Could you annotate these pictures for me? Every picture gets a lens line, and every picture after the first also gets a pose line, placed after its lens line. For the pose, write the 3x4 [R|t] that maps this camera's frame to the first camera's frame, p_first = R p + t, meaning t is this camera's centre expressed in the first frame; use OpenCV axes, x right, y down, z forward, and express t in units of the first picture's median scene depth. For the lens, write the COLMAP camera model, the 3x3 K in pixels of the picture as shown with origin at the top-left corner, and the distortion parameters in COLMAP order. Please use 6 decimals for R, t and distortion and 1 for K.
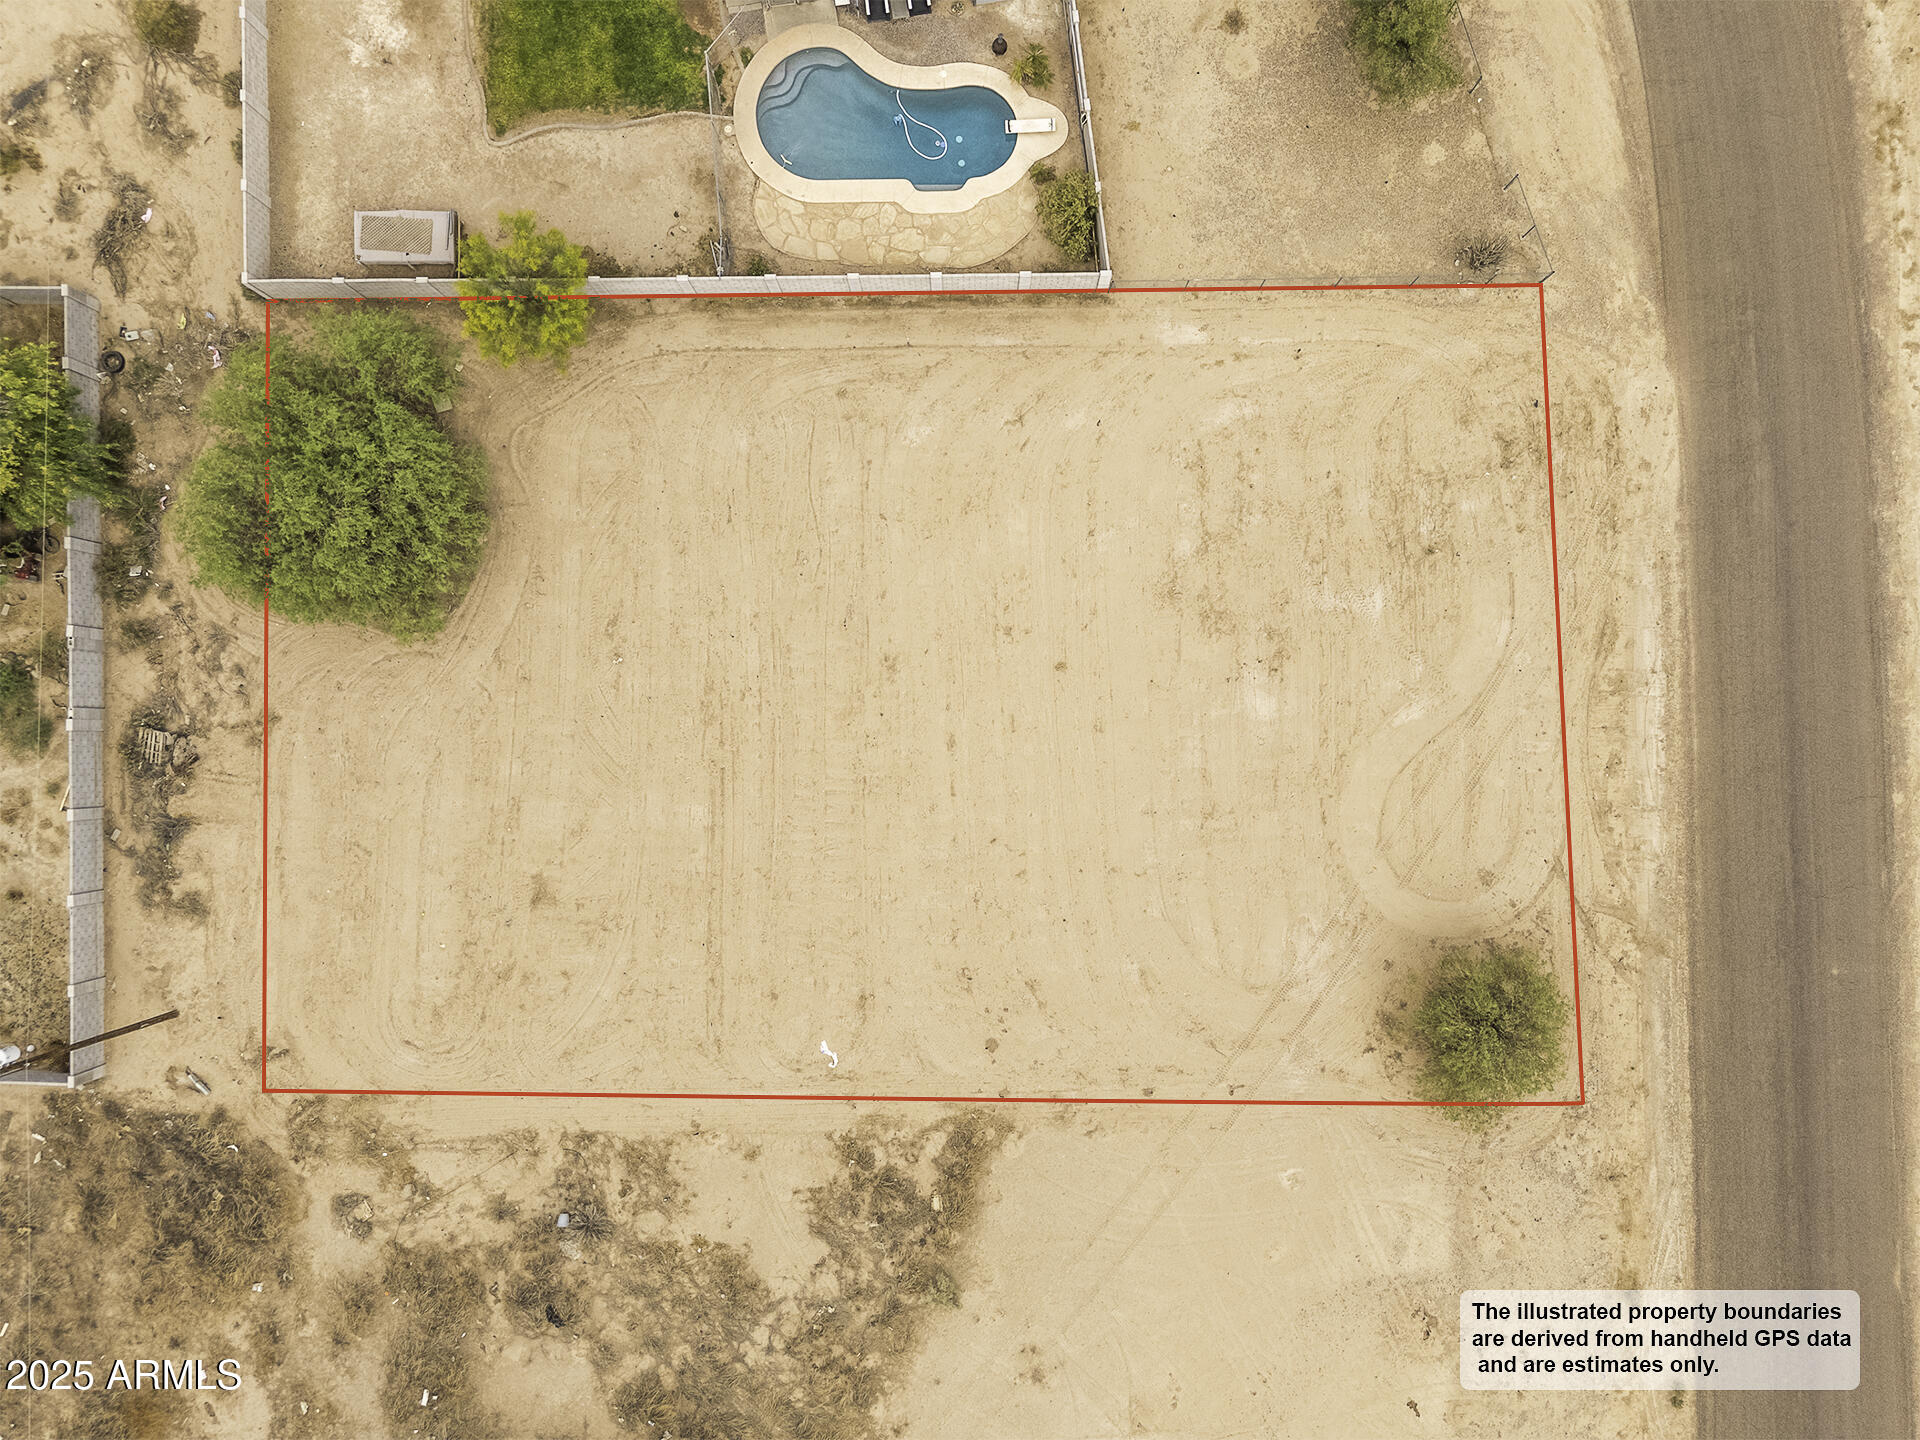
lens RADIAL K [[1325.6, 0, 968.8], [0, 1325.6, 724.4], [0, 0, 1]] dist [0.051070, -0.032742]
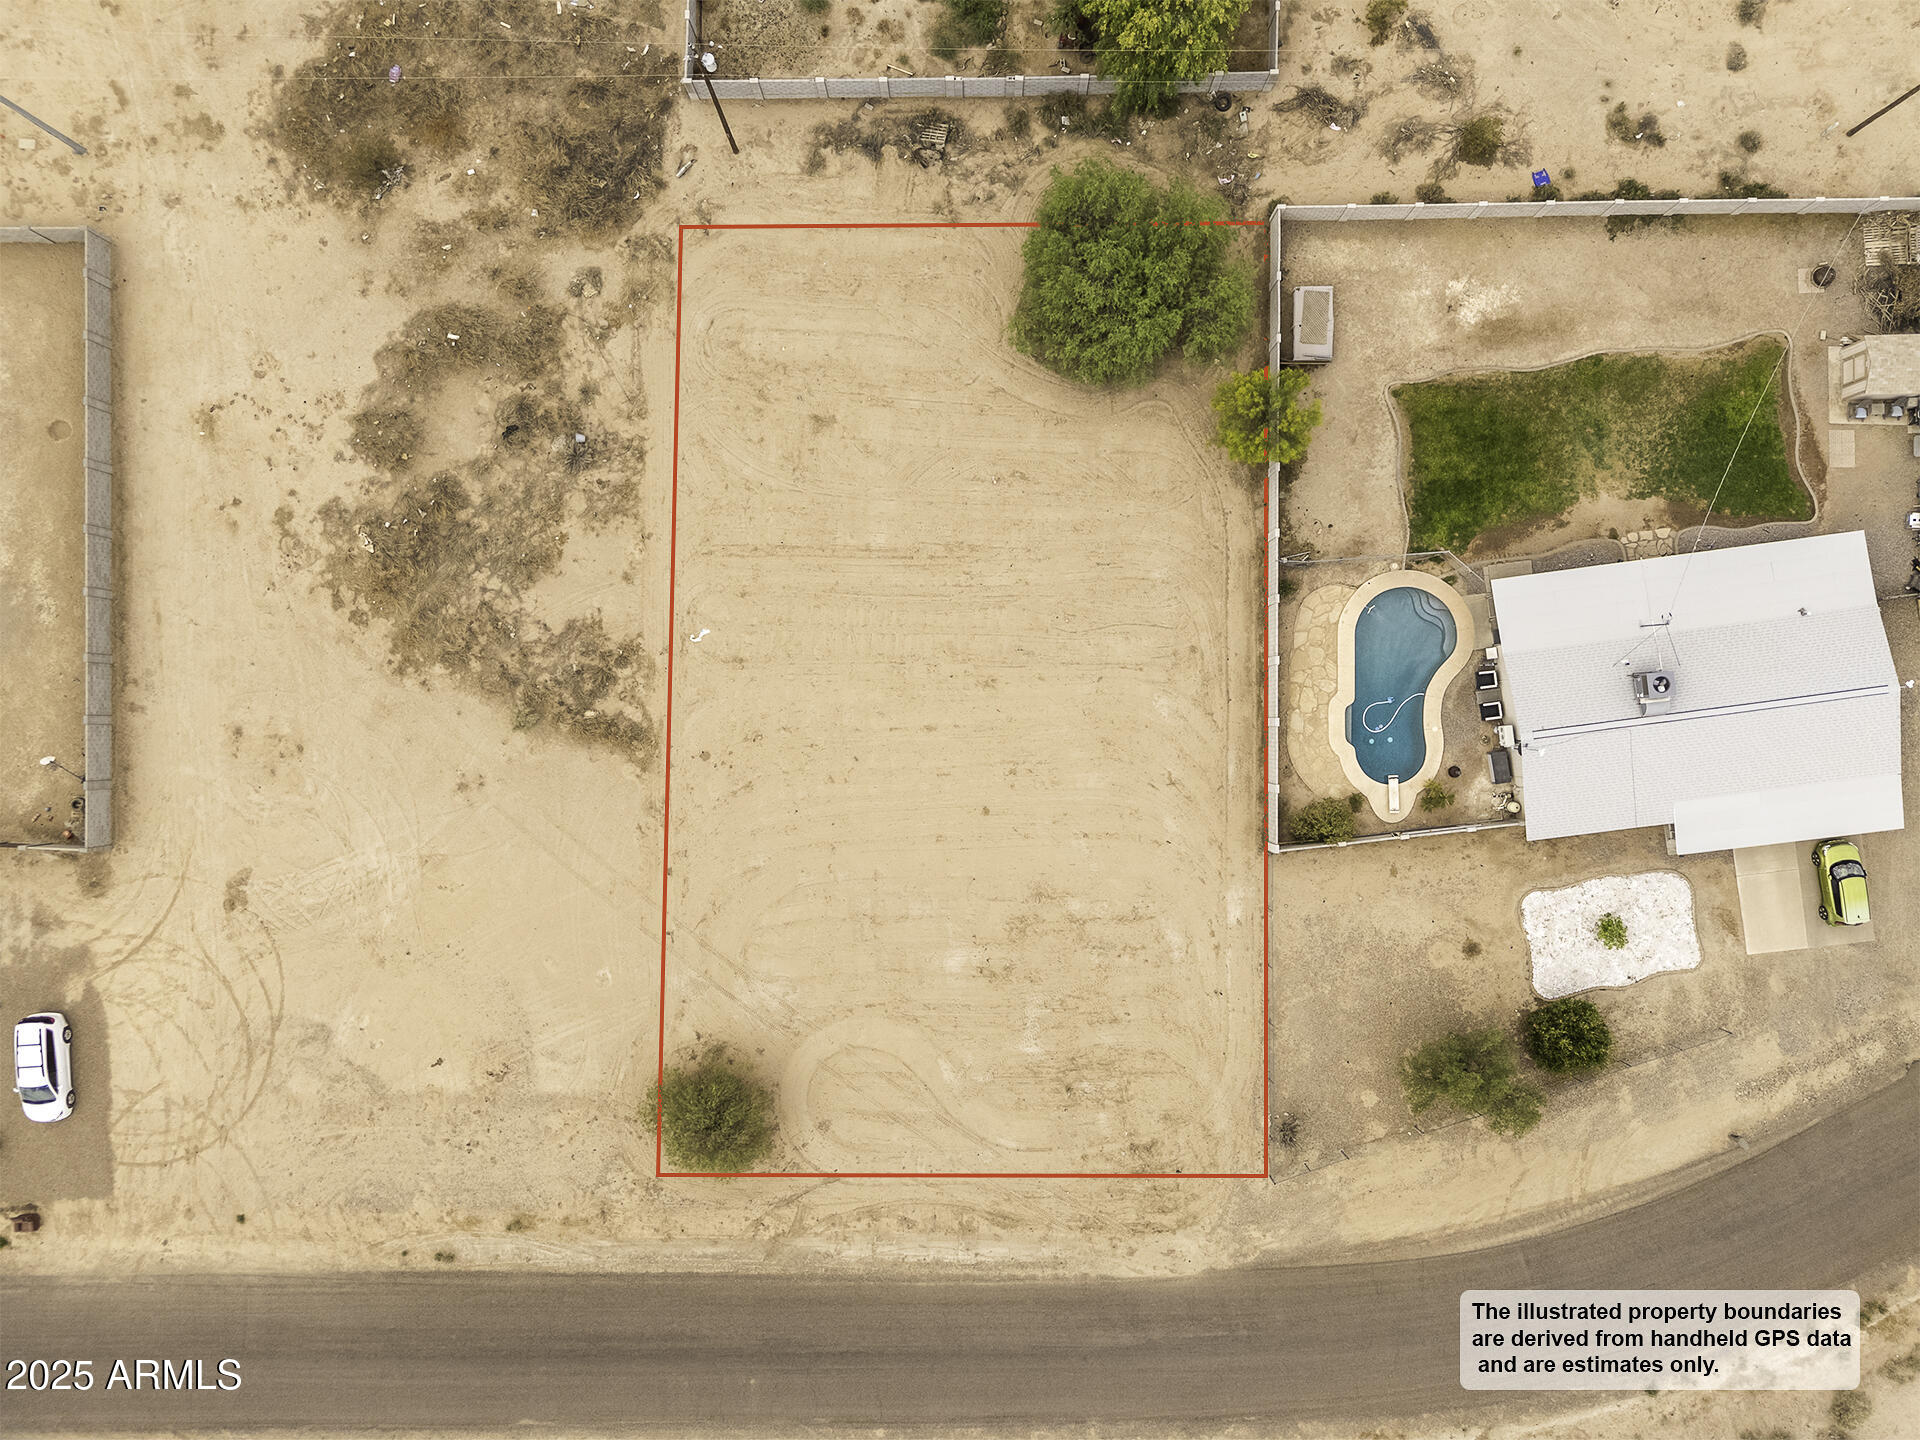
lens RADIAL K [[1350.7, 0, 964.7], [0, 1350.7, 713.6], [0, 0, 1]] dist [0.061244, -0.049168]
pose [[-0.011995, 0.999928, 0.000809, -0.030098], [-0.999448, -0.012014, 0.030960, -0.063441], [0.030967, -0.000437, 0.999520, -0.361222]]
